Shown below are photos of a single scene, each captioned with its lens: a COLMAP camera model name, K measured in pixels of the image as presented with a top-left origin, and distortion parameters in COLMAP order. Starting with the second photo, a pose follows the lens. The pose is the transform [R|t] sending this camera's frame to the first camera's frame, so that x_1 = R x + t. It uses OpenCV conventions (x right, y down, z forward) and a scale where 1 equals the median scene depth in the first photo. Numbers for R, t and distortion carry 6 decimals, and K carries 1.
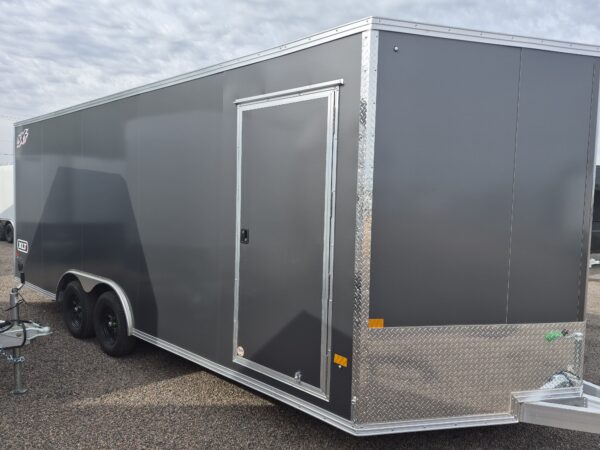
lens RADIAL K [[465.2, 0, 300.0], [0, 465.2, 225.0], [0, 0, 1]] dist [0.084495, -0.115645]
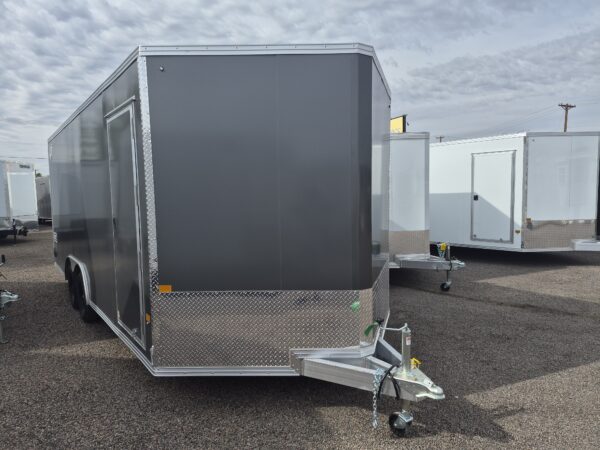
lens RADIAL K [[465.2, 0, 300.0], [0, 465.2, 225.0], [0, 0, 1]] dist [0.084495, -0.115645]
pose [[0.966778, -0.025494, -0.254344, 0.521436], [0.030484, 0.999412, 0.015696, 0.018968], [0.253794, -0.022928, 0.966986, -0.075807]]
